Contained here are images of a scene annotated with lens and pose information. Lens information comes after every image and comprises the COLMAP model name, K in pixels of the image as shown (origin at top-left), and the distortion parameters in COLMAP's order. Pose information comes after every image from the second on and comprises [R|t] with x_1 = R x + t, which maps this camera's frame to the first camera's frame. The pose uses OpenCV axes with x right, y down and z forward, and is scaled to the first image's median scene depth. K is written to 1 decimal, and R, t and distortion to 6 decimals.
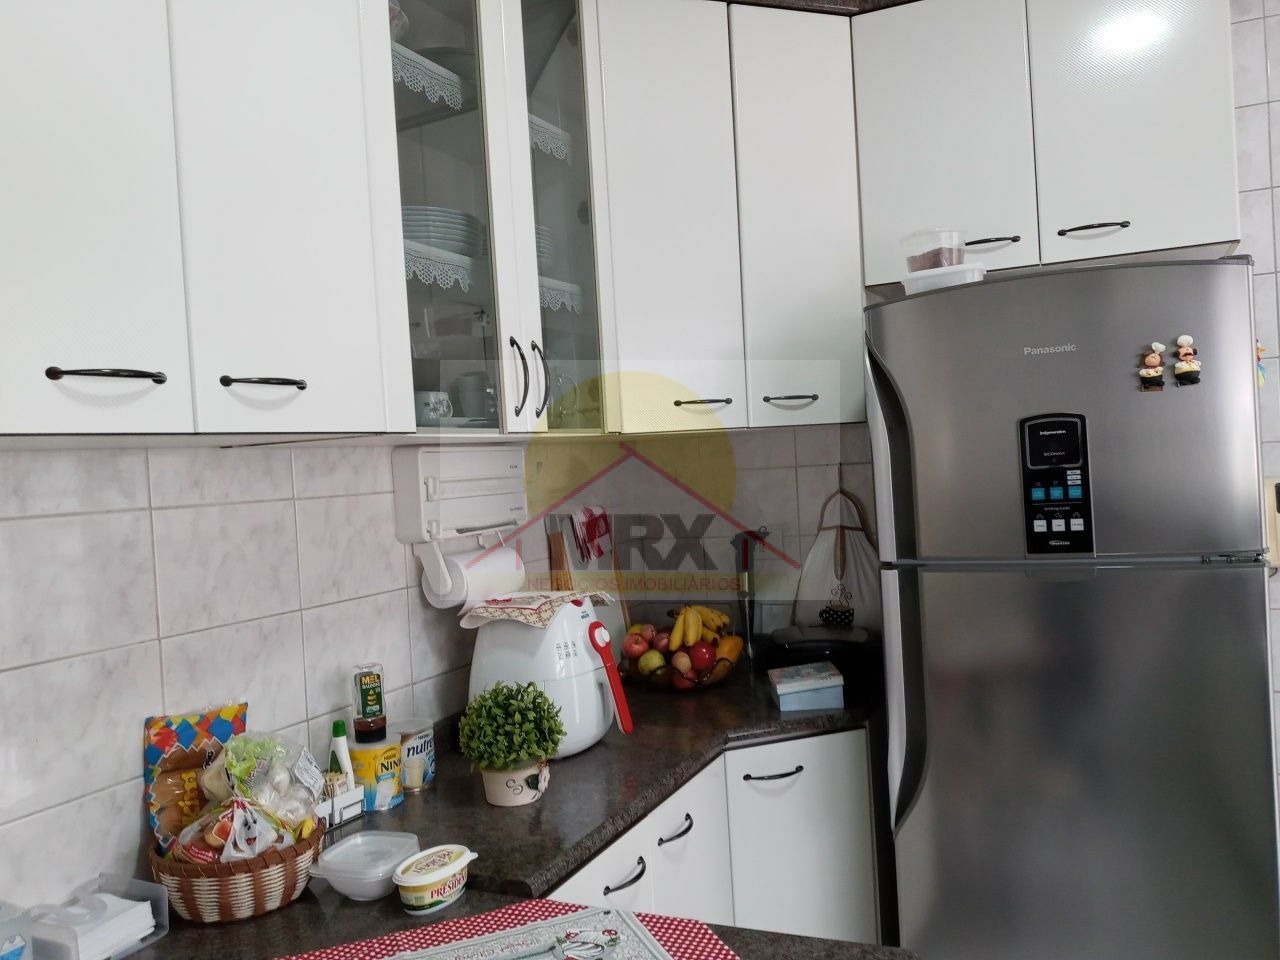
lens RADIAL K [[990.0, 0, 640.0], [0, 990.0, 480.0], [0, 0, 1]] dist [0.043127, -0.090720]
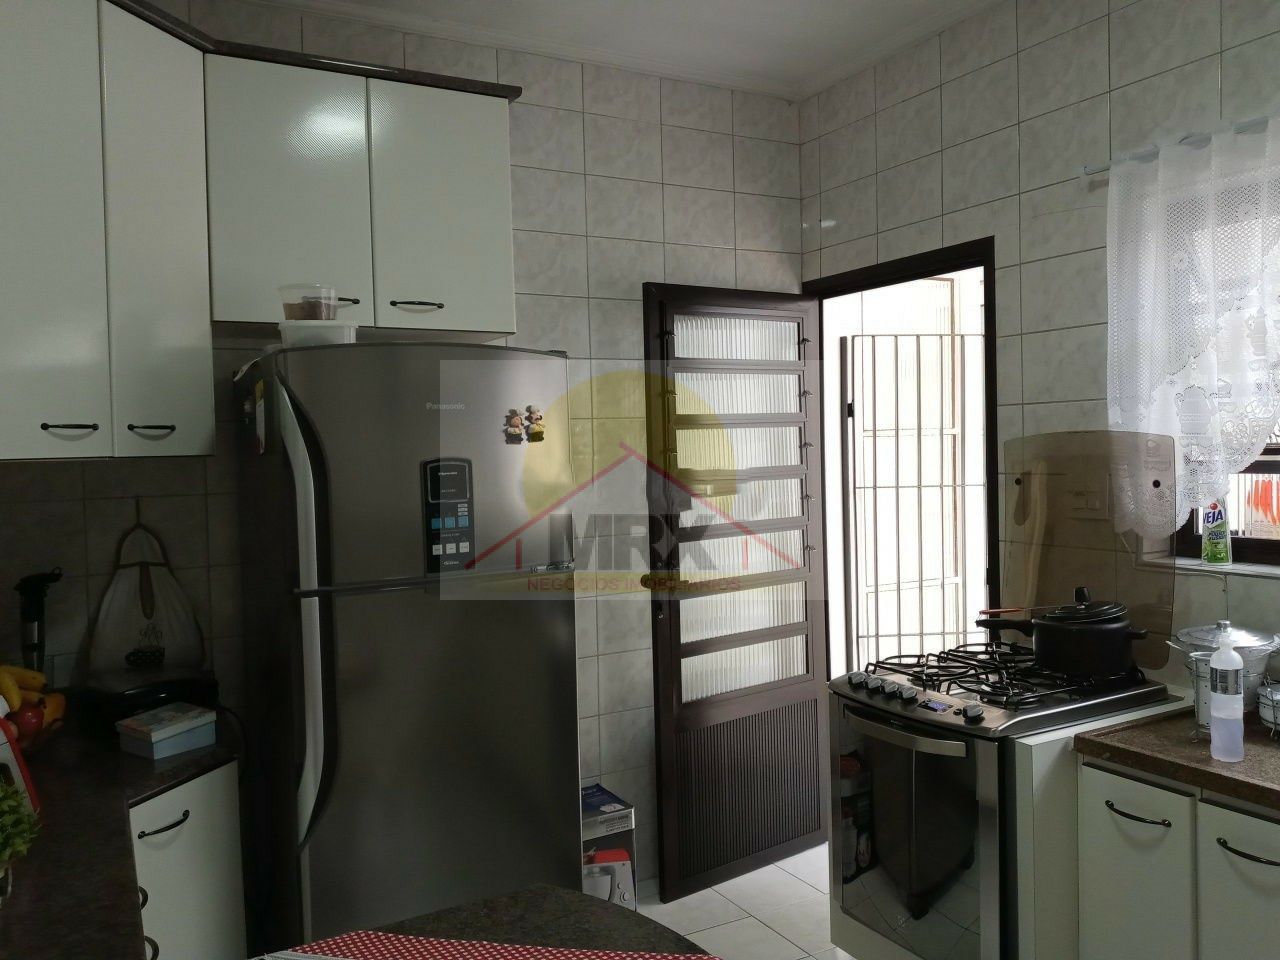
lens RADIAL K [[1001.6, 0, 636.4], [0, 1001.6, 476.4], [0, 0, 1]] dist [0.039242, -0.080551]
pose [[0.591532, 0.020661, 0.806017, -0.381830], [0.007020, 0.999502, -0.030773, -0.003403], [-0.806251, 0.023862, 0.591092, 0.065181]]
